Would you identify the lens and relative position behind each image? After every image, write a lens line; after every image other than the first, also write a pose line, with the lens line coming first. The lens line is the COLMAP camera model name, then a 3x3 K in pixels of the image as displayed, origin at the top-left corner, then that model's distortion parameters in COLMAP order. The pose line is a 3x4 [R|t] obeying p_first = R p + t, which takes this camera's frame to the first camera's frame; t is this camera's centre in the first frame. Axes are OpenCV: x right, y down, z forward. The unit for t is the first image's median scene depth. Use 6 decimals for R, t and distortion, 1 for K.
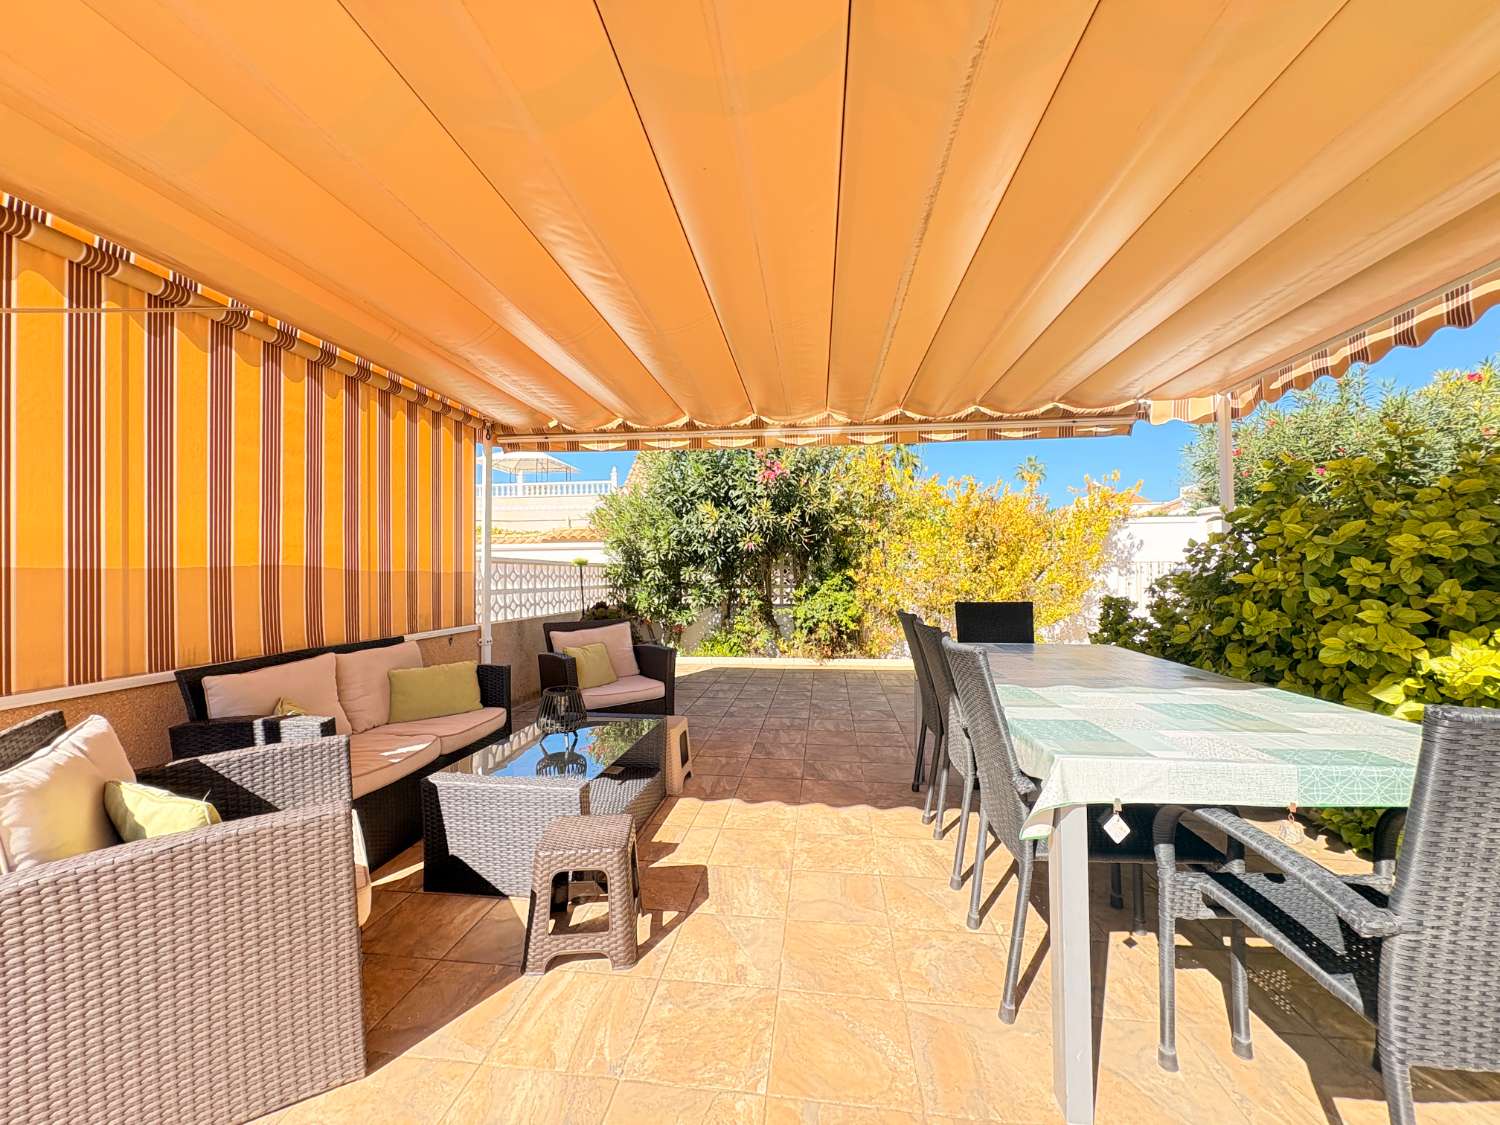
lens RADIAL K [[596.9, 0, 748.8], [0, 596.9, 561.9], [0, 0, 1]] dist [-0.000131, 0.000319]
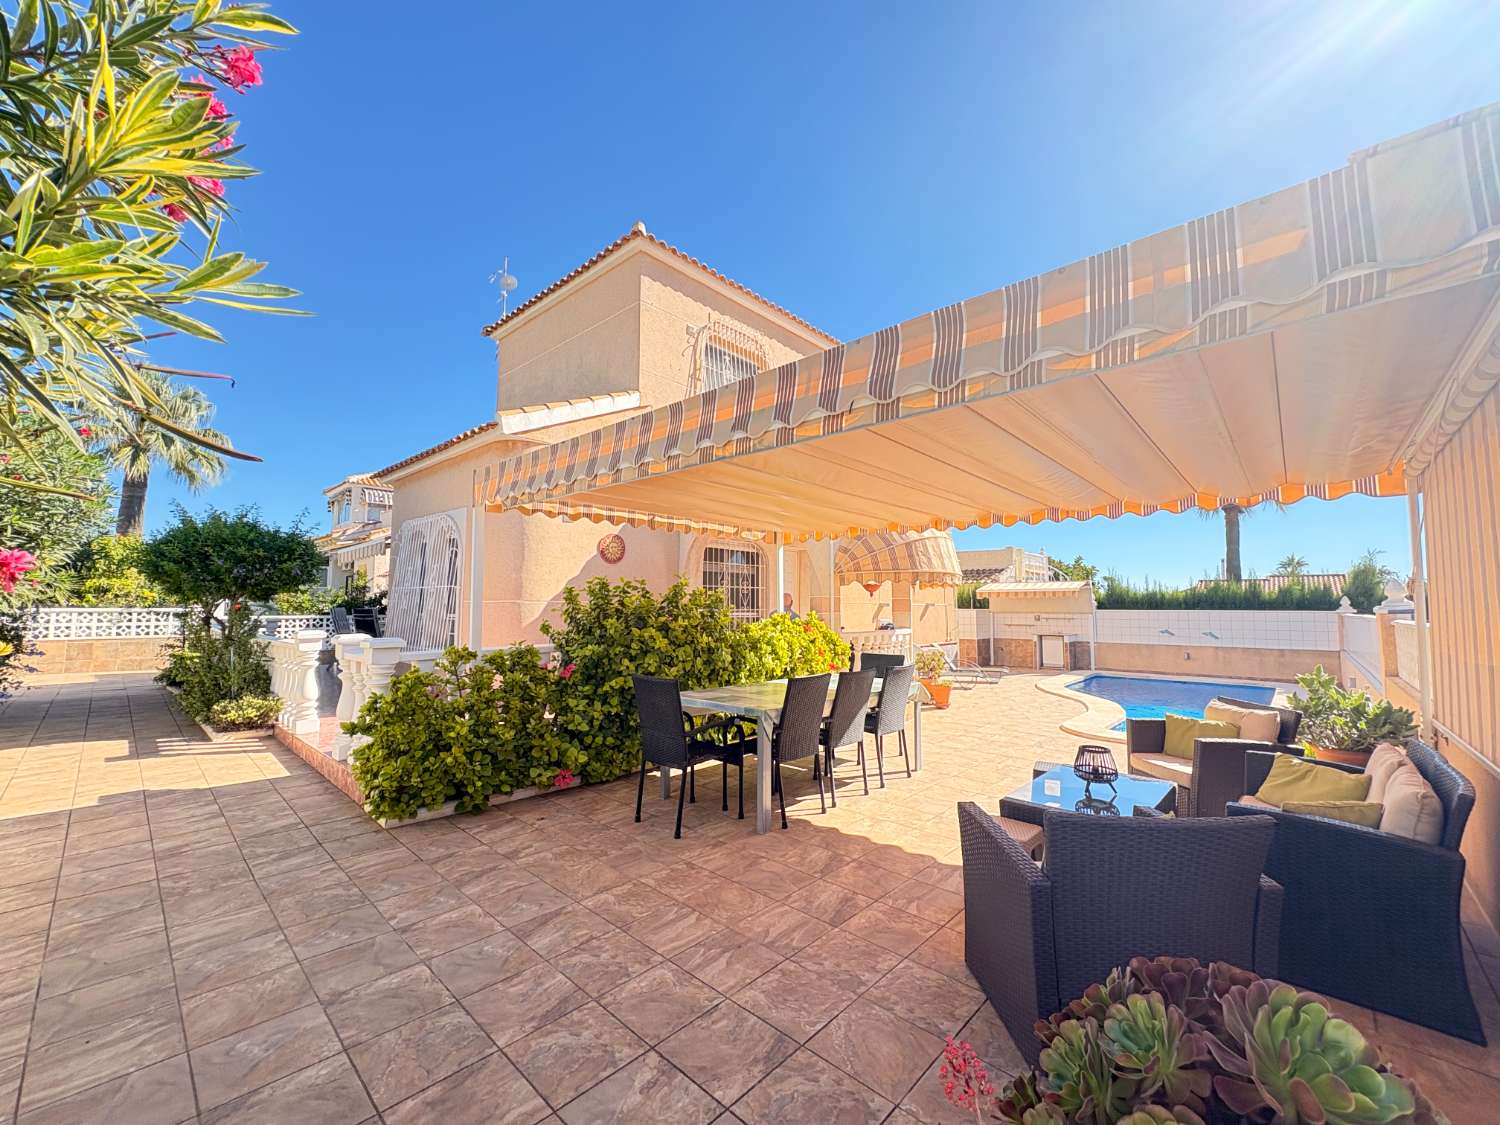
lens RADIAL K [[596.8, 0, 747.9], [0, 596.8, 561.8], [0, 0, 1]] dist [-0.002522, -0.000725]
pose [[-0.810559, 0.044877, 0.583935, -0.264271], [-0.013326, 0.995388, -0.094997, -0.027437], [-0.585505, -0.084783, -0.806223, 1.387907]]
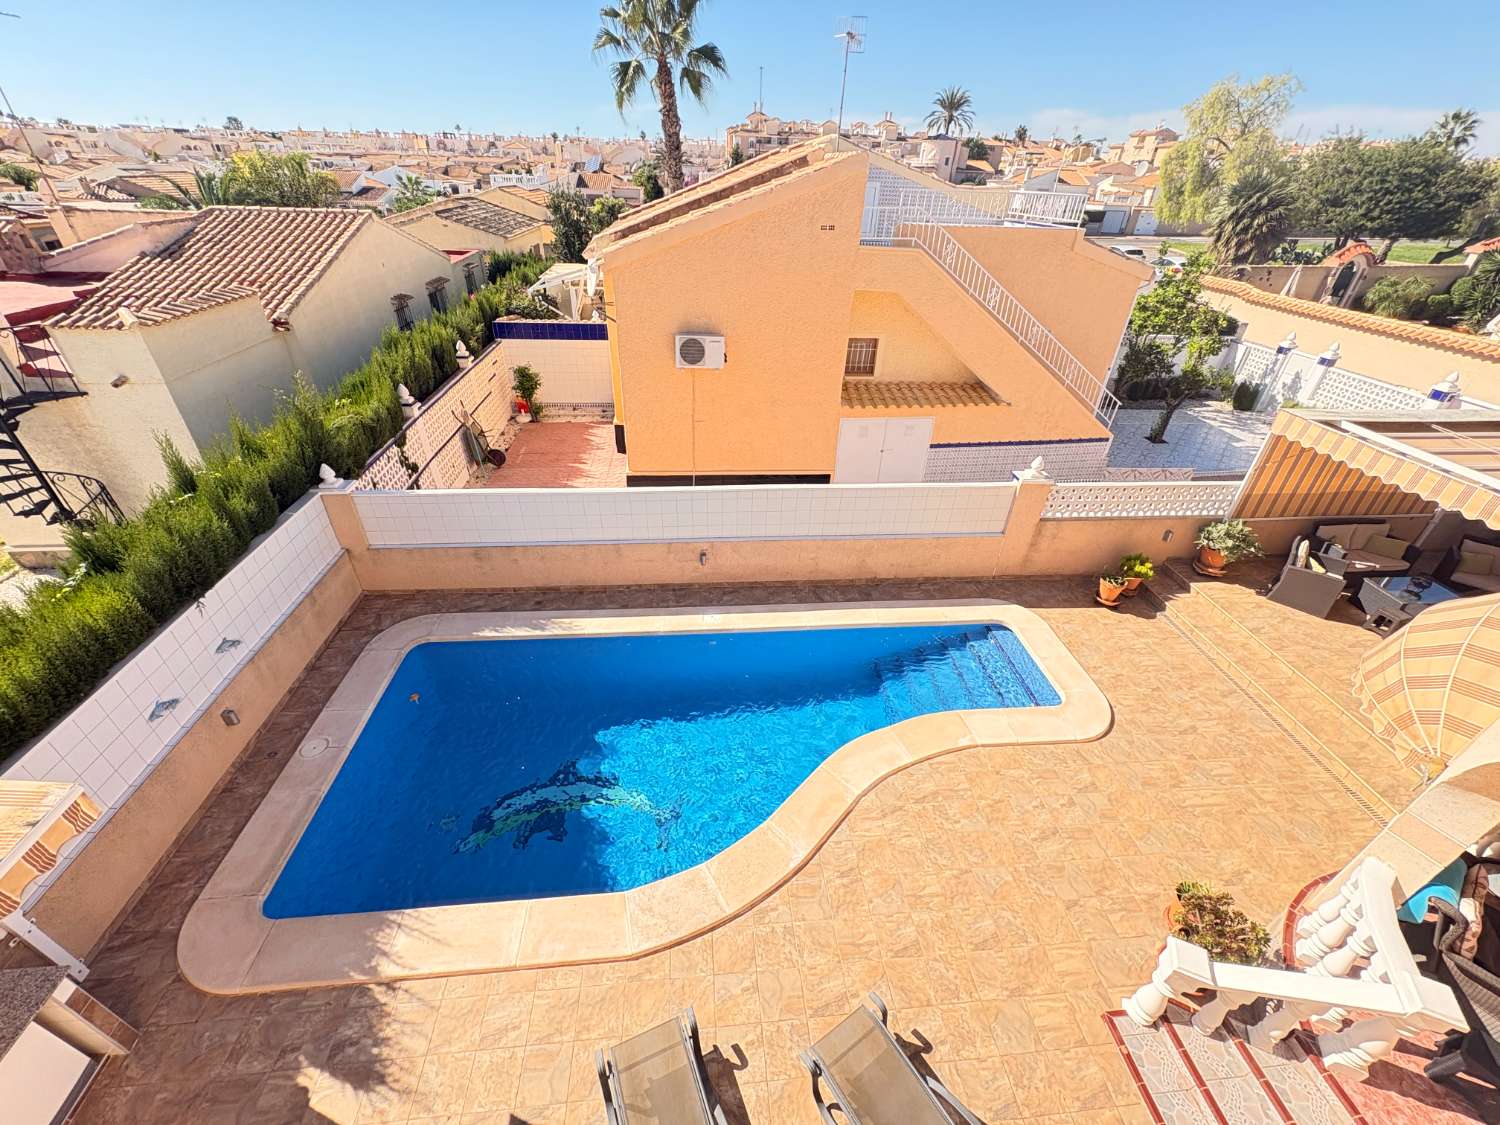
lens RADIAL K [[596.9, 0, 748.8], [0, 596.9, 561.9], [0, 0, 1]] dist [-0.000131, 0.000319]
pose [[0.211118, 0.545644, -0.810988, 0.797429], [-0.012656, 0.831145, 0.555911, -0.855304], [0.977379, -0.107099, 0.182375, -1.682840]]
